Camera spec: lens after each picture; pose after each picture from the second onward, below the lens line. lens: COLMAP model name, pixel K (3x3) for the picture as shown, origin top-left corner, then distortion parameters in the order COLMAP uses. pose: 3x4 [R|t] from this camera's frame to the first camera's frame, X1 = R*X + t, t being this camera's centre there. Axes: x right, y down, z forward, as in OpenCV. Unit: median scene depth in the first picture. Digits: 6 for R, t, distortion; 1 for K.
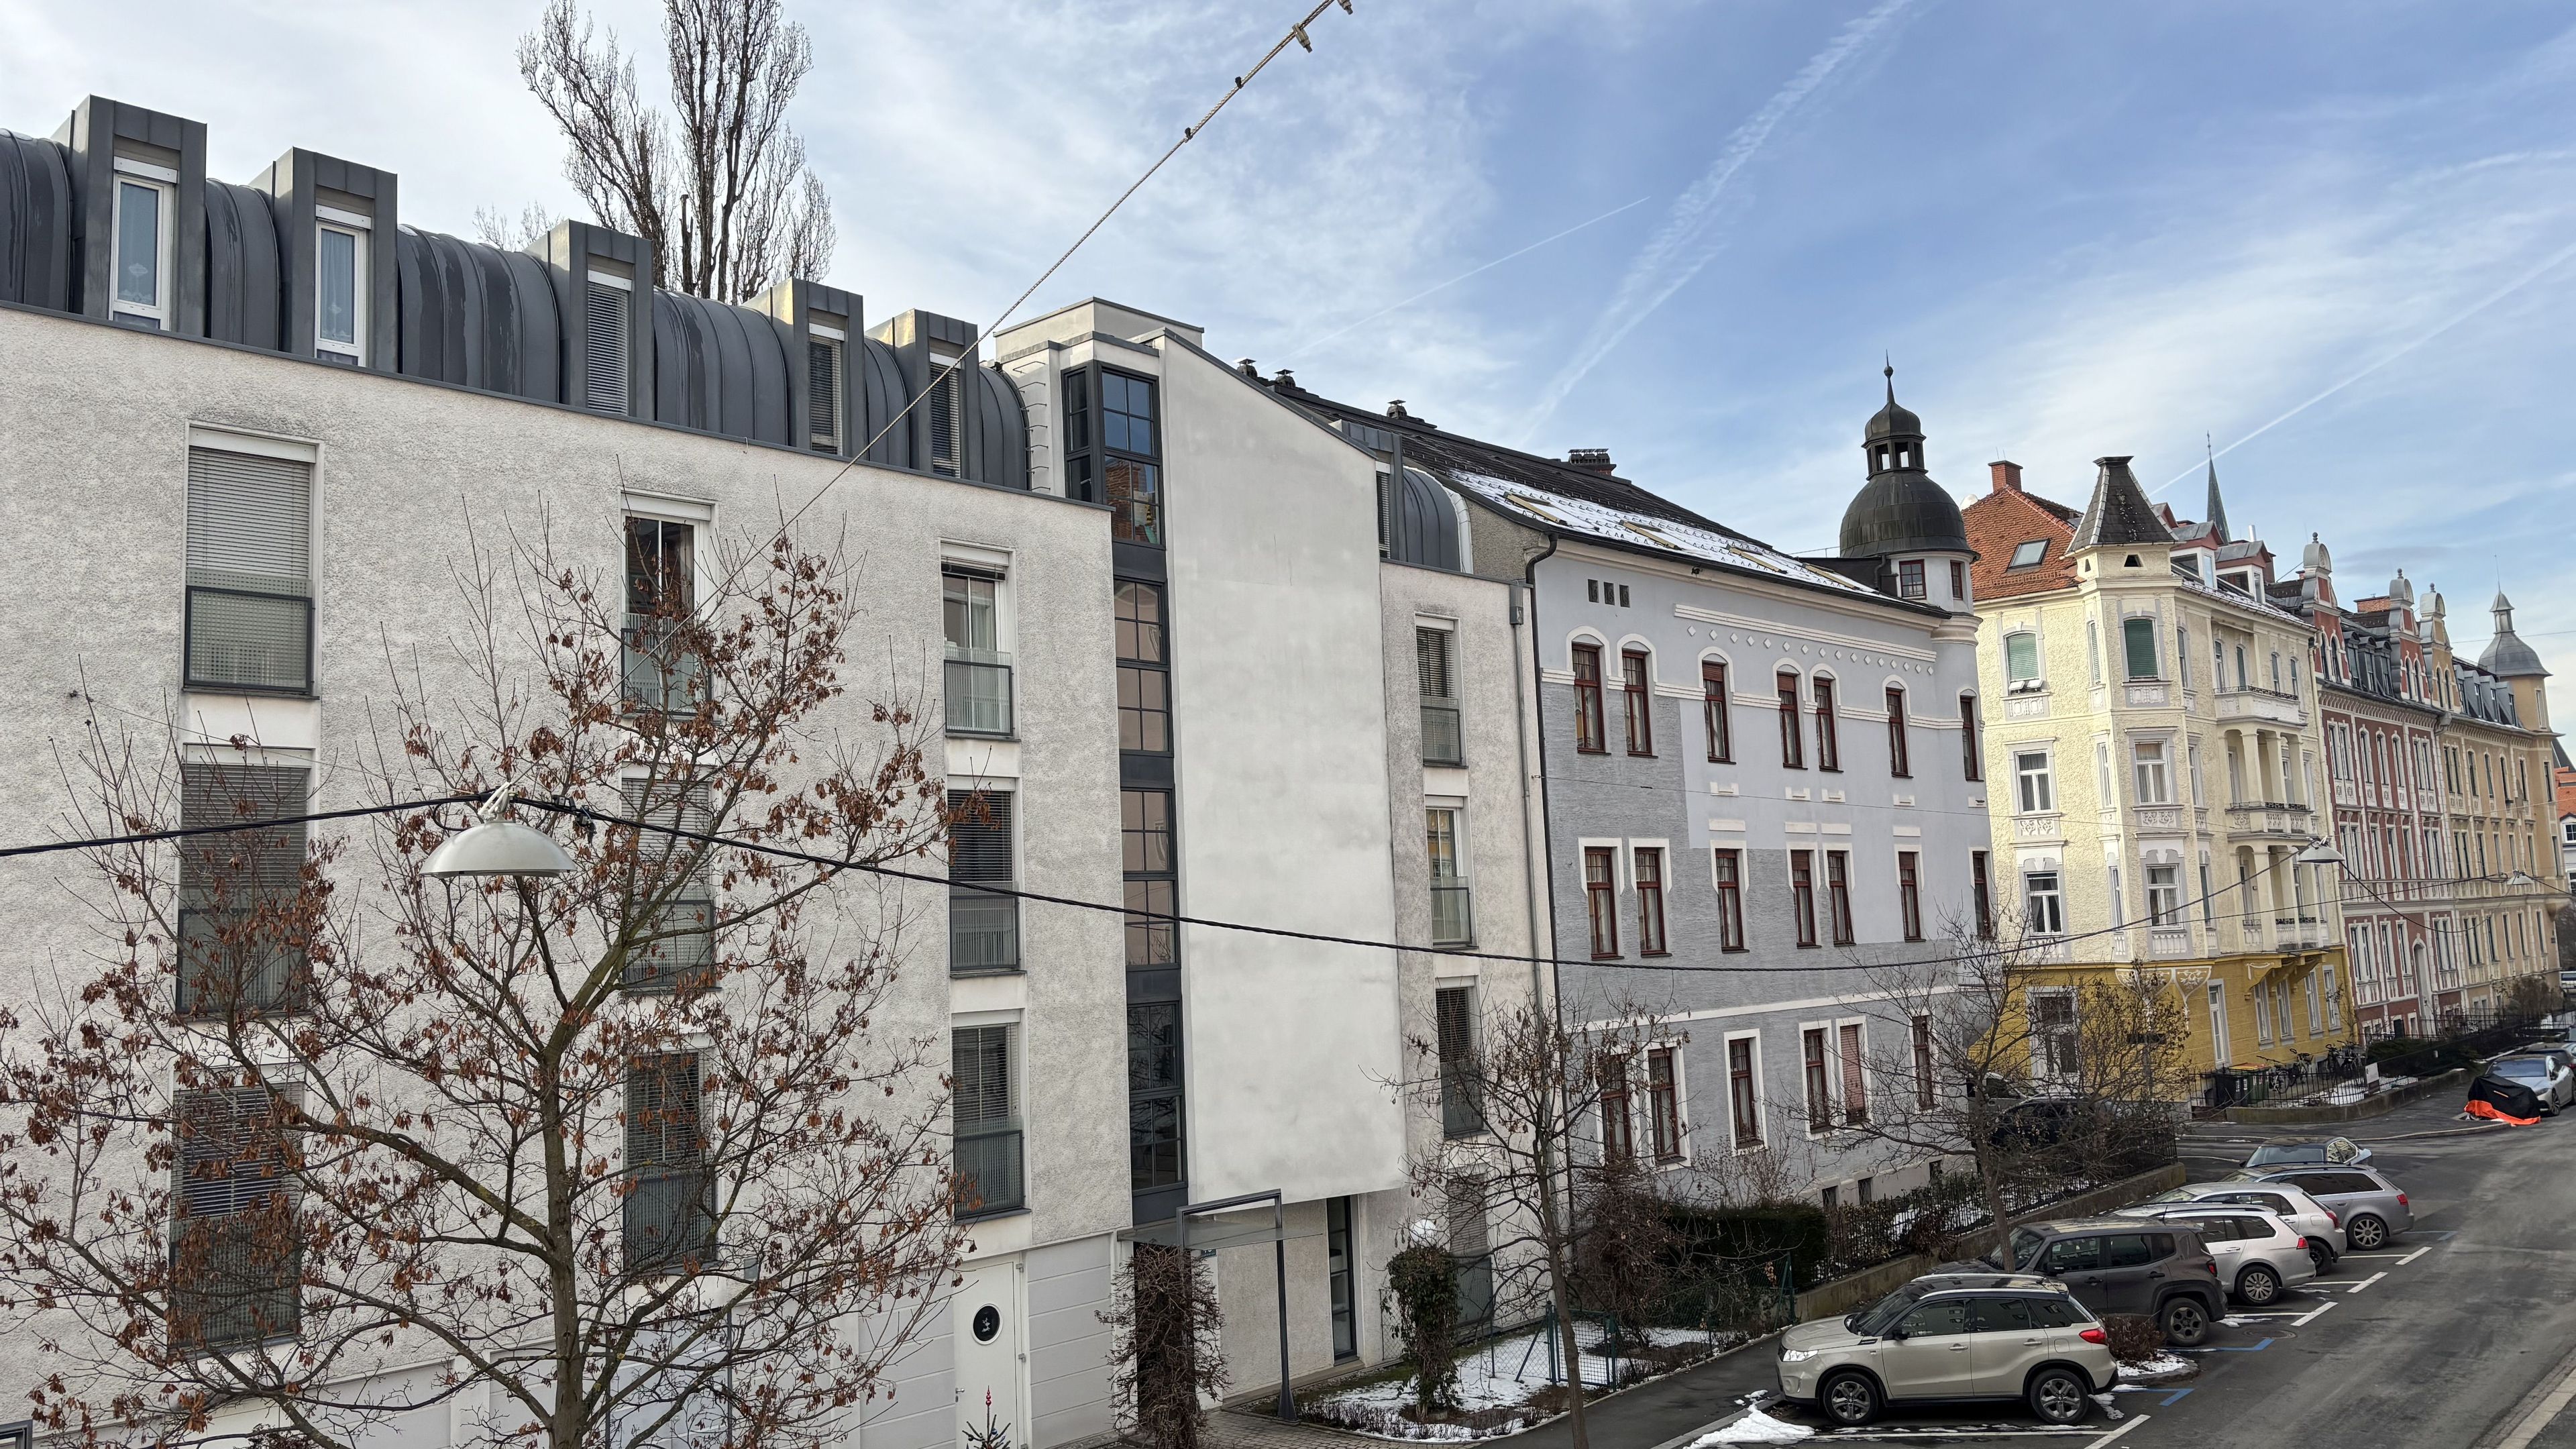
lens RADIAL K [[1923.4, 0, 1298.2], [0, 1923.4, 722.9], [0, 0, 1]] dist [0.012923, -0.007096]
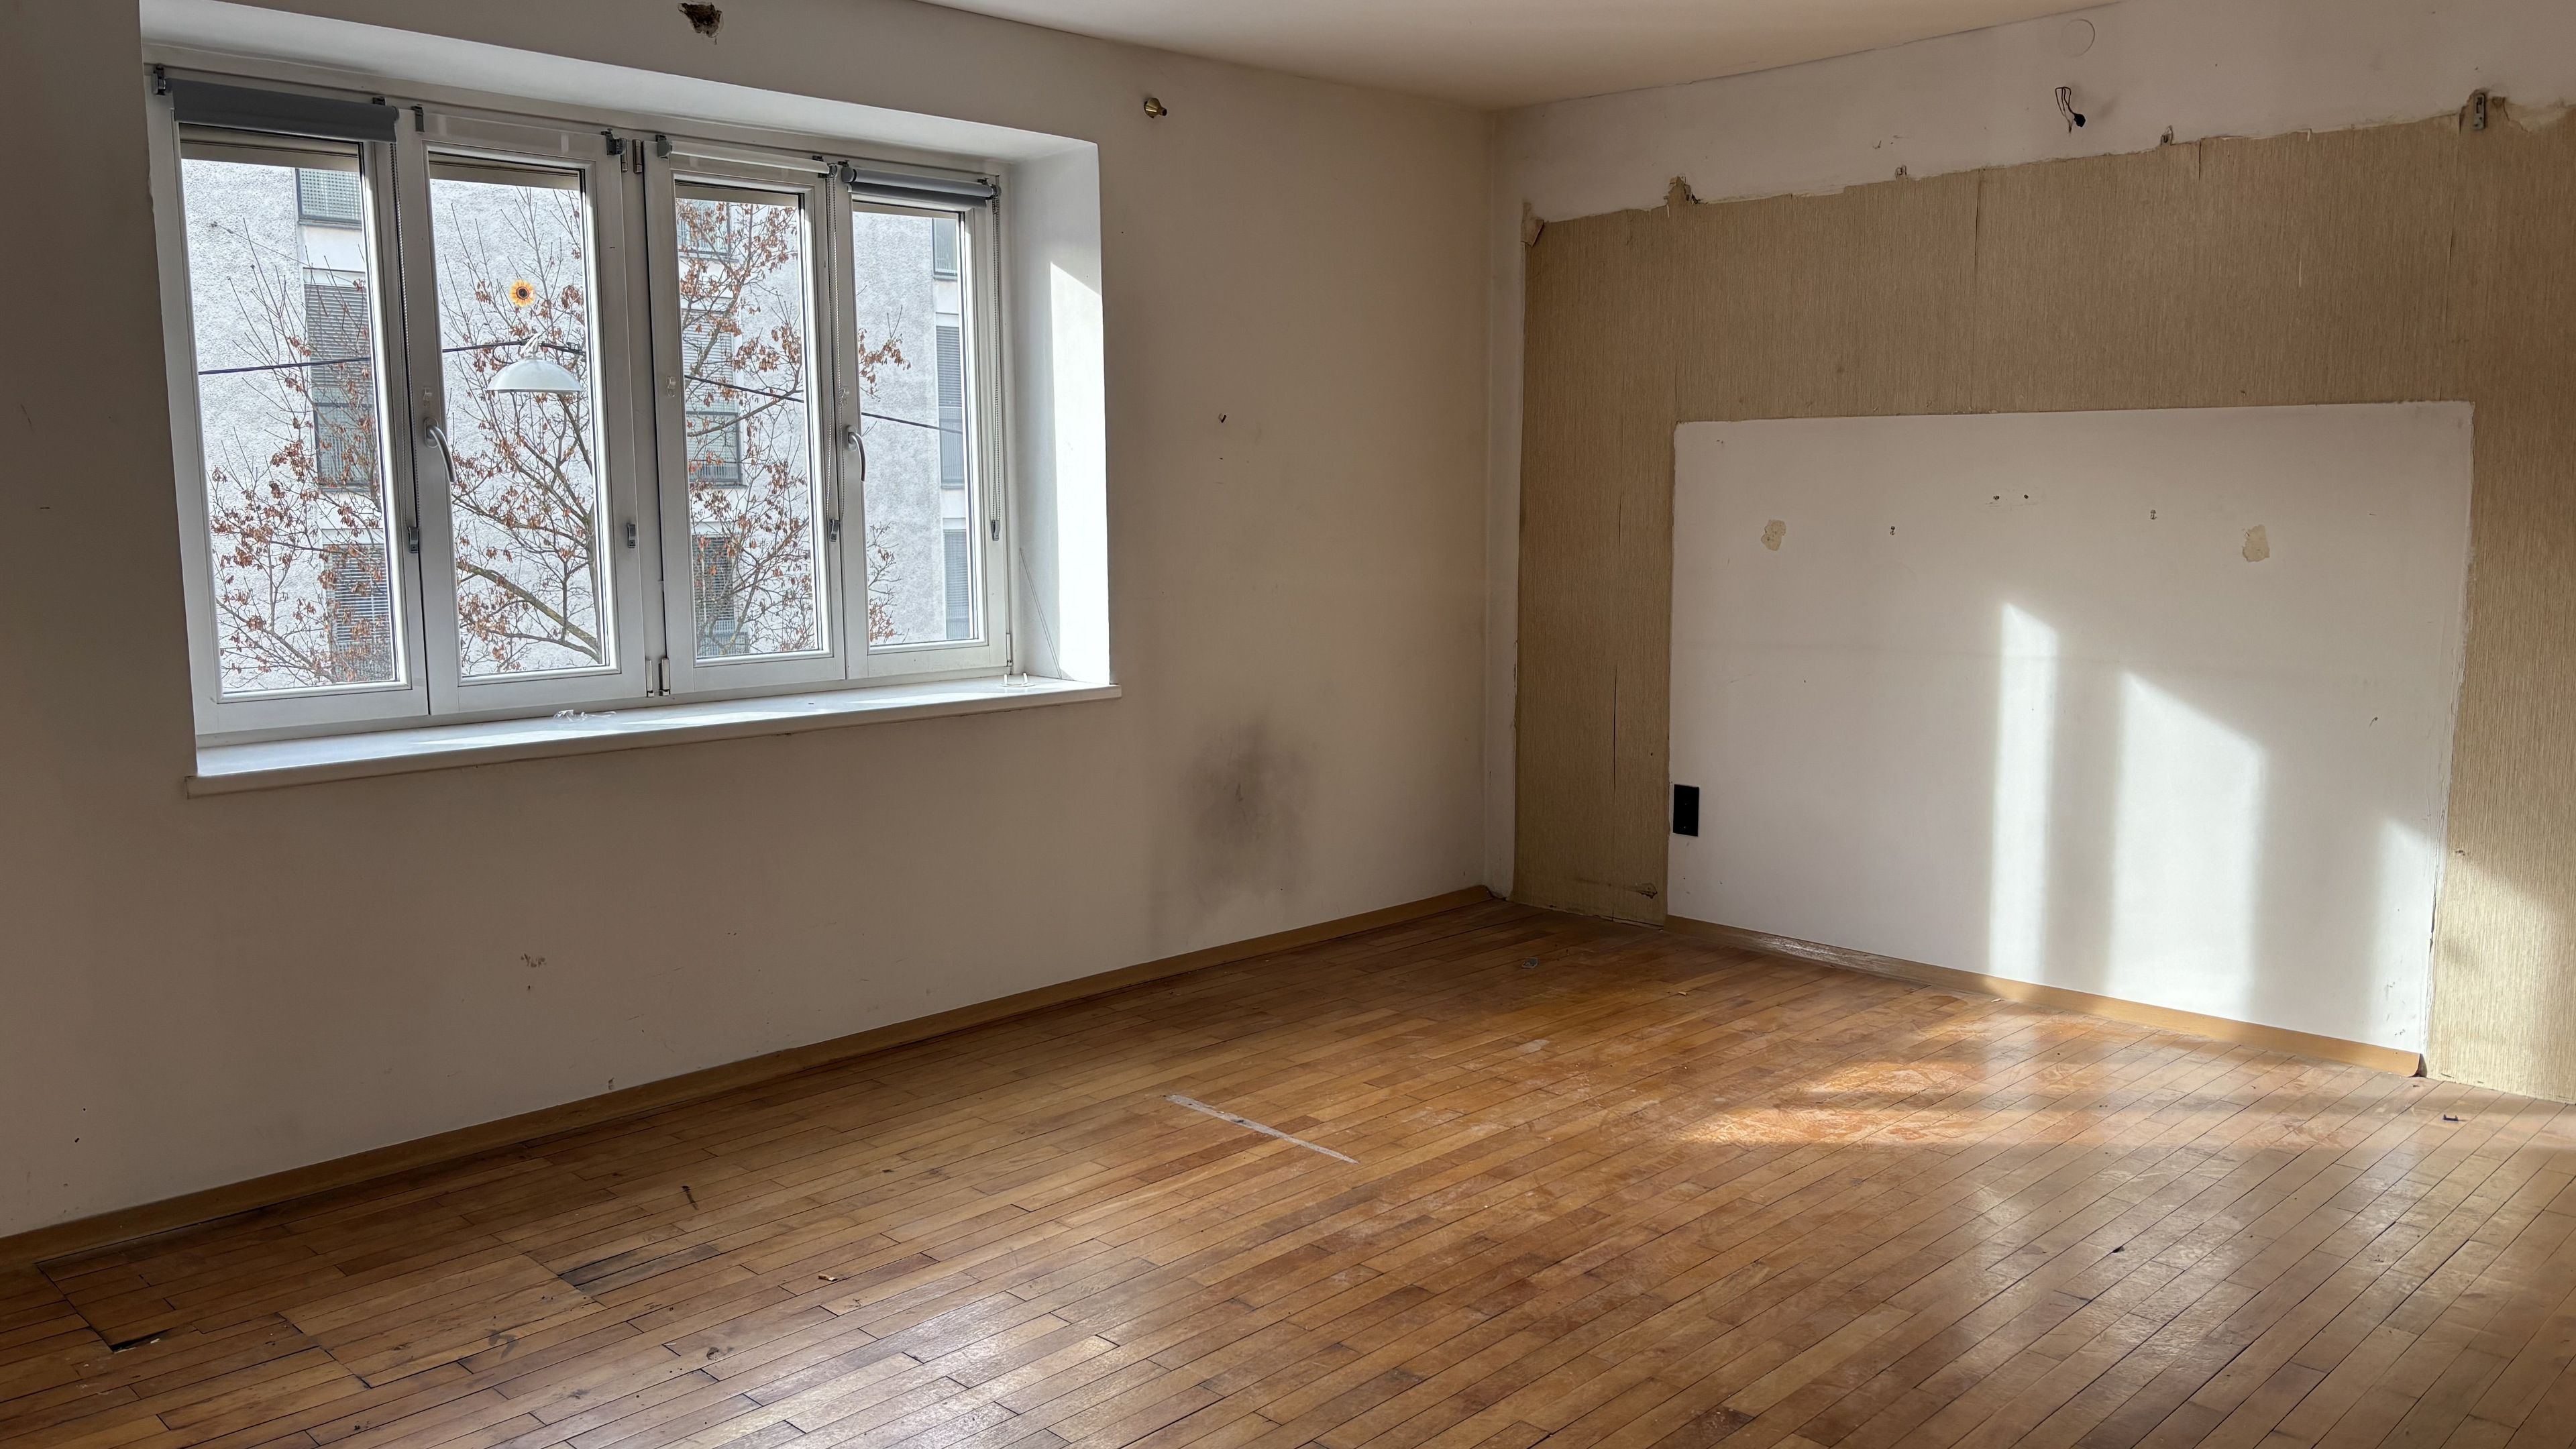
lens RADIAL K [[1923.4, 0, 1280.7], [0, 1923.4, 730.8], [0, 0, 1]] dist [0.012923, -0.007096]
pose [[0.997992, 0.046672, -0.042828, 0.189028], [-0.034877, 0.969263, 0.243543, -0.039921], [0.052878, -0.241560, 0.968944, -0.390343]]
